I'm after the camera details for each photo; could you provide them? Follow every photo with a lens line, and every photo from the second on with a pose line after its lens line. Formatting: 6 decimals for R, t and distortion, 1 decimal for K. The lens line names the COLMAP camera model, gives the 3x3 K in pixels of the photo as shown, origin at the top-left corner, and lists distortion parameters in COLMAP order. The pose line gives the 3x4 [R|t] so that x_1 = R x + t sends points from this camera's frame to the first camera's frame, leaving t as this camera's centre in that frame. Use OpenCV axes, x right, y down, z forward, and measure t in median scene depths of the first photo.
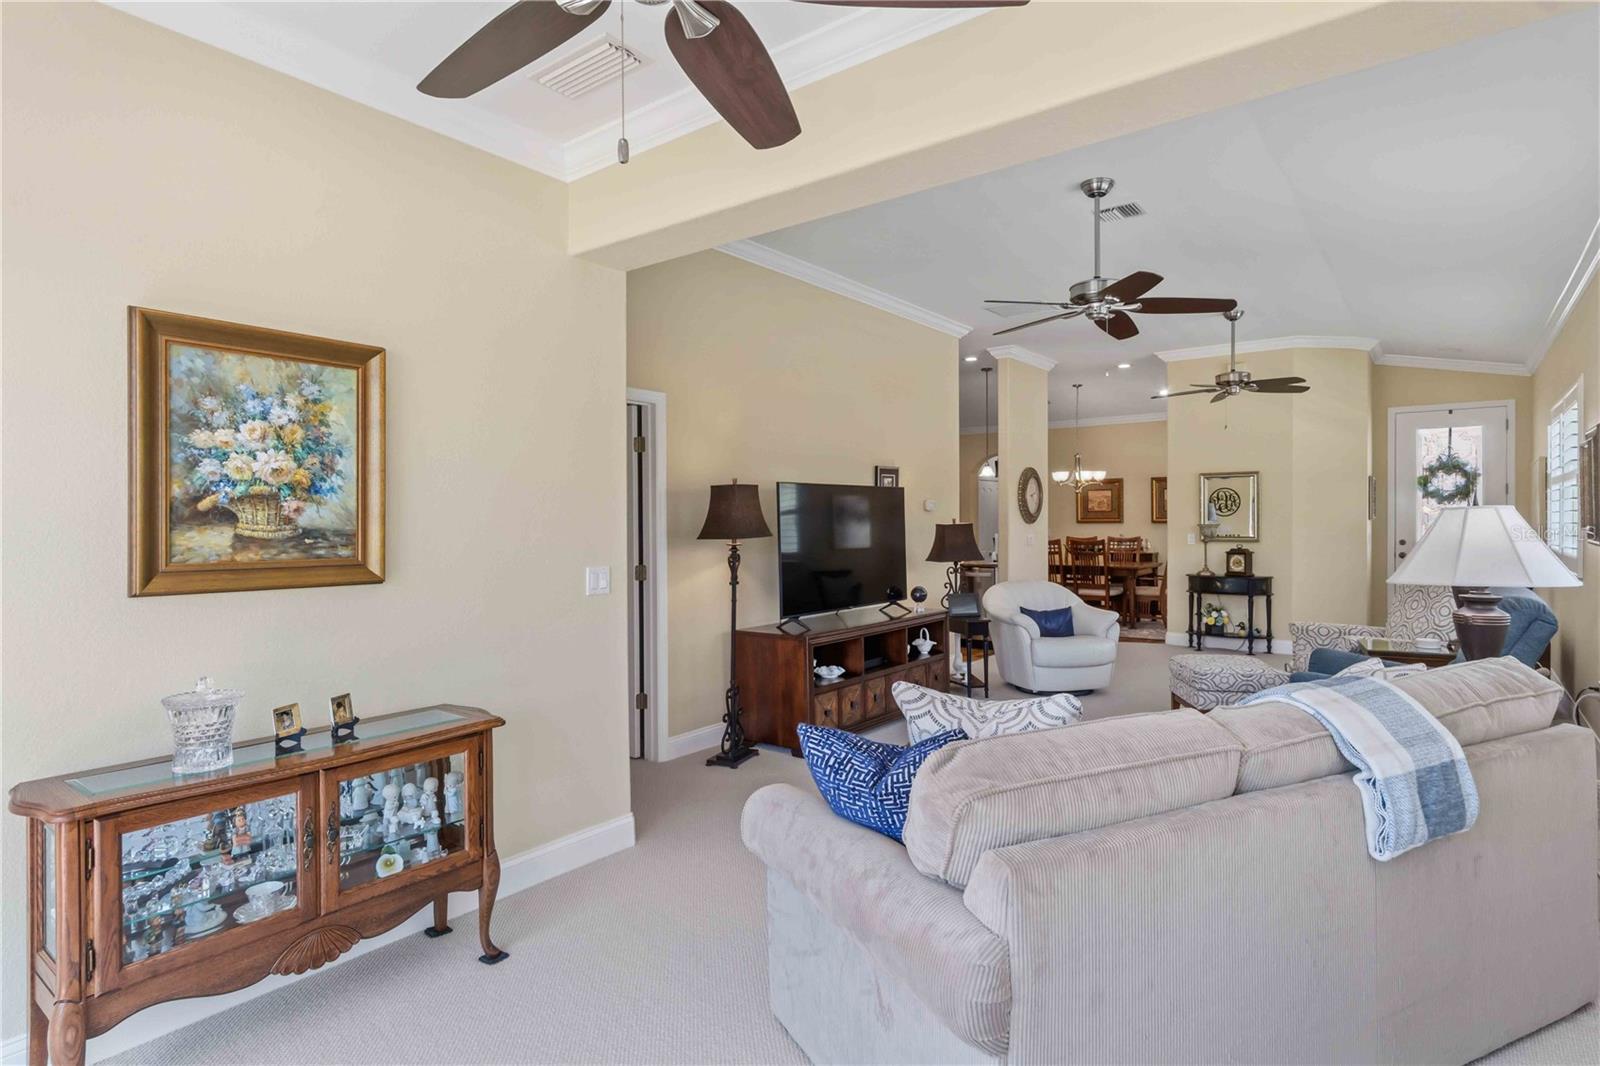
lens RADIAL K [[847.0, 0, 794.8], [0, 847.0, 525.5], [0, 0, 1]] dist [0.001982, 0.000426]
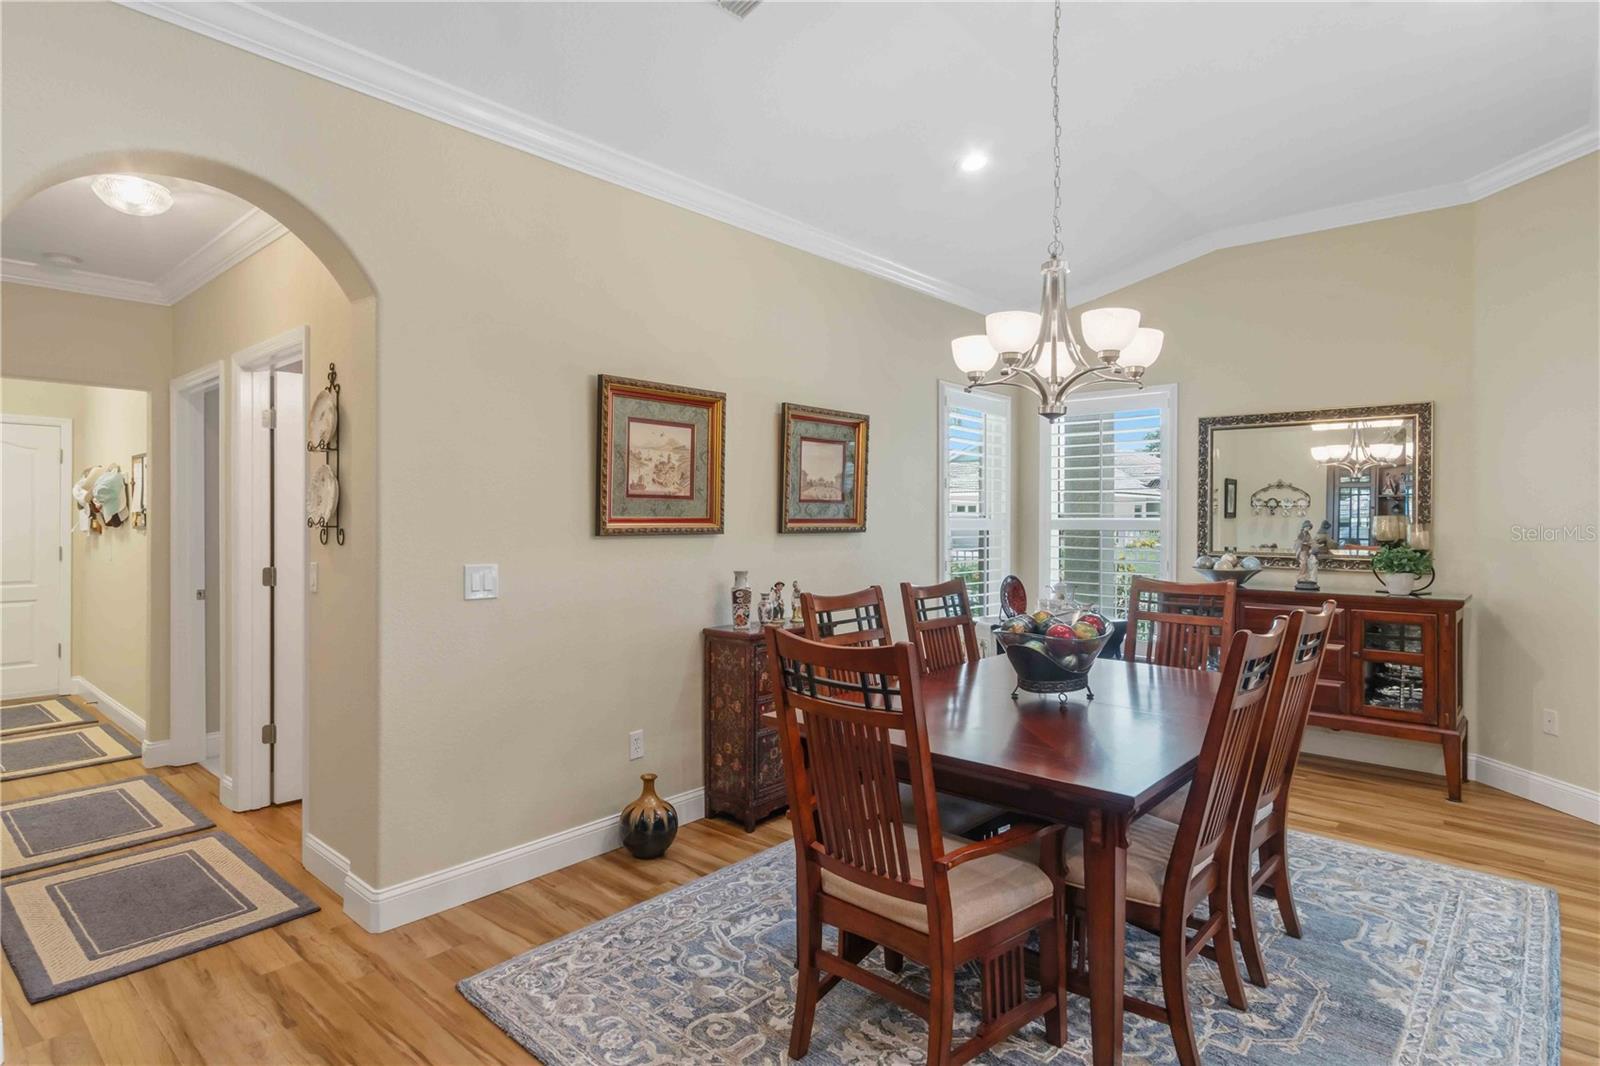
lens RADIAL K [[844.1, 0, 798.1], [0, 844.1, 518.9], [0, 0, 1]] dist [0.002186, 0.002434]
pose [[0.064948, 0.004937, 0.997876, 0.111374], [0.005302, 0.999972, -0.005293, -0.010593], [-0.997875, 0.005634, 0.064920, 1.409202]]
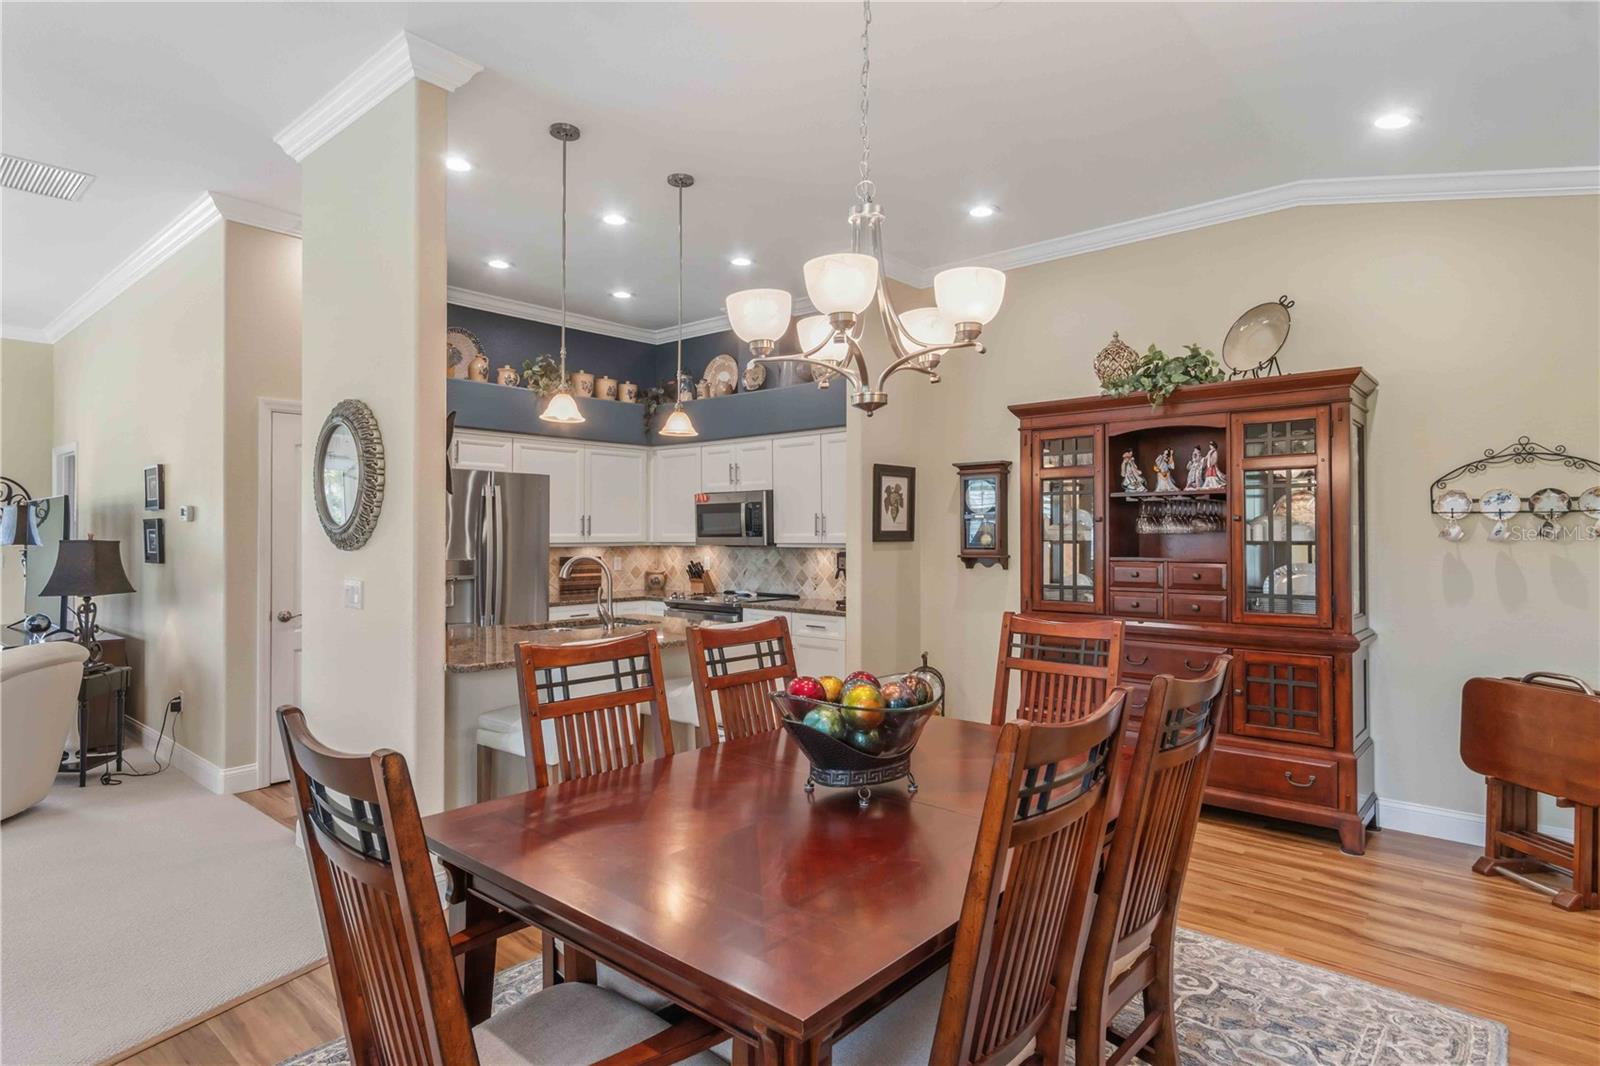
lens RADIAL K [[861.9, 0, 799.1], [0, 861.9, 526.4], [0, 0, 1]] dist [0.007014, 0.001770]
pose [[-0.056070, -0.000208, -0.998427, 0.703358], [-0.008970, 0.999960, 0.000295, -0.016104], [0.998387, 0.008973, -0.056069, 1.326111]]
